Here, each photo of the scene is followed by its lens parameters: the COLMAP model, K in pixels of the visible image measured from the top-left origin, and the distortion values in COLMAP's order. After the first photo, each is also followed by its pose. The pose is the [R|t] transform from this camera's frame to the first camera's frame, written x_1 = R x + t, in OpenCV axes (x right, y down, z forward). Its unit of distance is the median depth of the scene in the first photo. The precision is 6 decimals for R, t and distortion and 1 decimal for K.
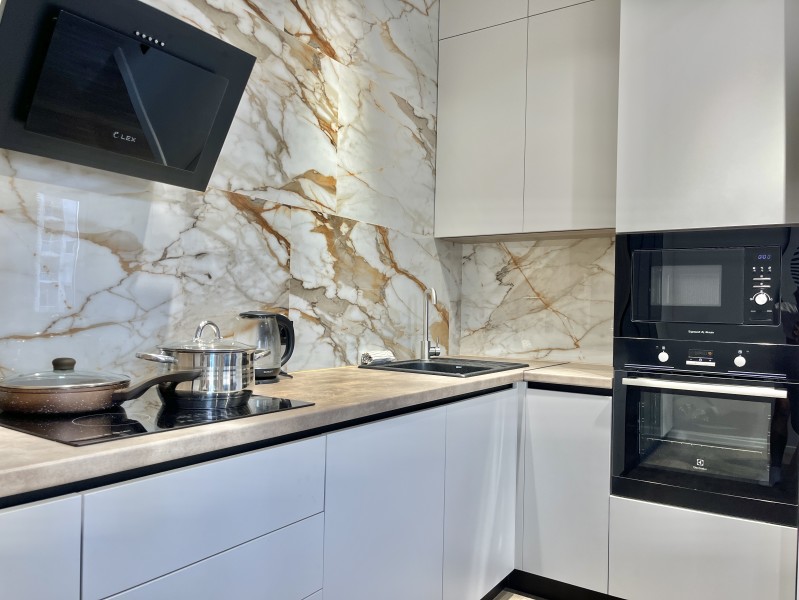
lens RADIAL K [[604.5, 0, 404.6], [0, 604.5, 305.4], [0, 0, 1]] dist [0.012890, -0.006489]
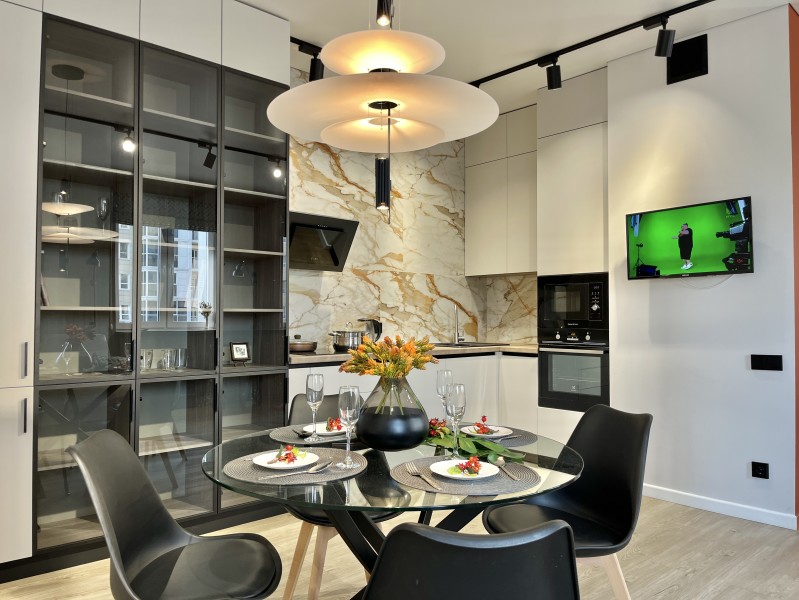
lens RADIAL K [[604.5, 0, 404.6], [0, 604.5, 305.4], [0, 0, 1]] dist [0.012890, -0.006489]
pose [[0.971998, -0.025633, -0.233585, 0.383639], [0.022549, 0.999620, -0.015866, -0.000079], [0.233903, 0.010155, 0.972207, -1.049123]]
